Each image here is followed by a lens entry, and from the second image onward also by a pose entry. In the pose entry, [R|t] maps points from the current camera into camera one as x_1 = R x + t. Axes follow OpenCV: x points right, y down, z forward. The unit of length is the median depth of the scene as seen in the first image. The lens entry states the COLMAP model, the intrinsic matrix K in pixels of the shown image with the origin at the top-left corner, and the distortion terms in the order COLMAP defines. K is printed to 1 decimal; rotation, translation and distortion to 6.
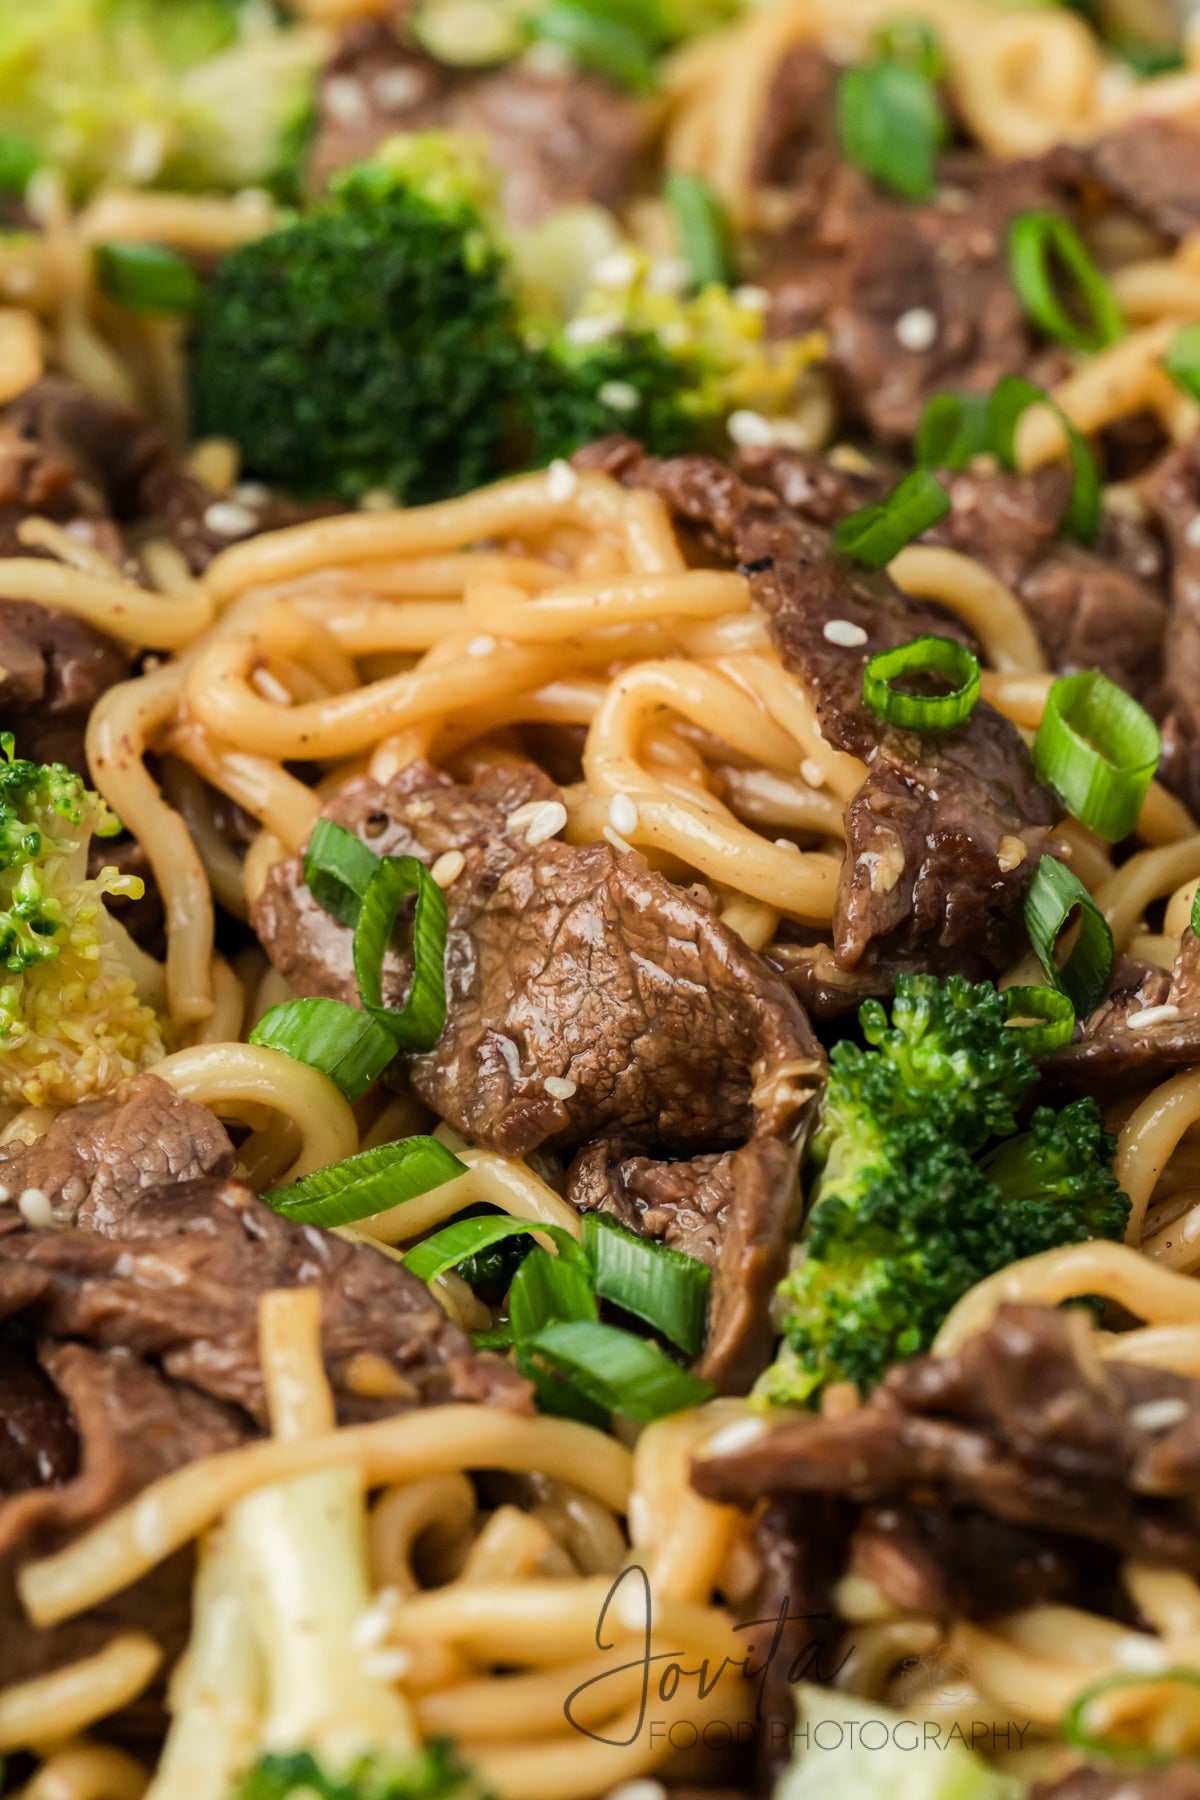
lens RADIAL K [[7246.4, 0, 600.0], [0, 7246.4, 900.0], [0, 0, 1]] dist [0.143496, -4.206709]
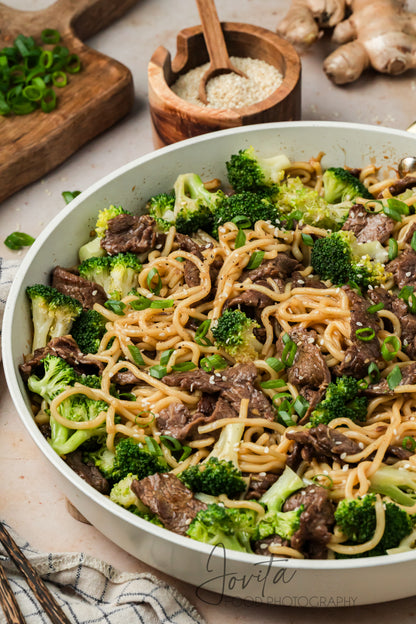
lens RADIAL K [[2406.8, 0, 208.0], [0, 2406.8, 312.0], [0, 0, 1]] dist [0.033361, -2.058770]
pose [[0.920810, 0.228744, -0.315888, 0.654817], [-0.196227, 0.971684, 0.131626, -0.337261], [0.337052, -0.059216, 0.939622, -1.304757]]
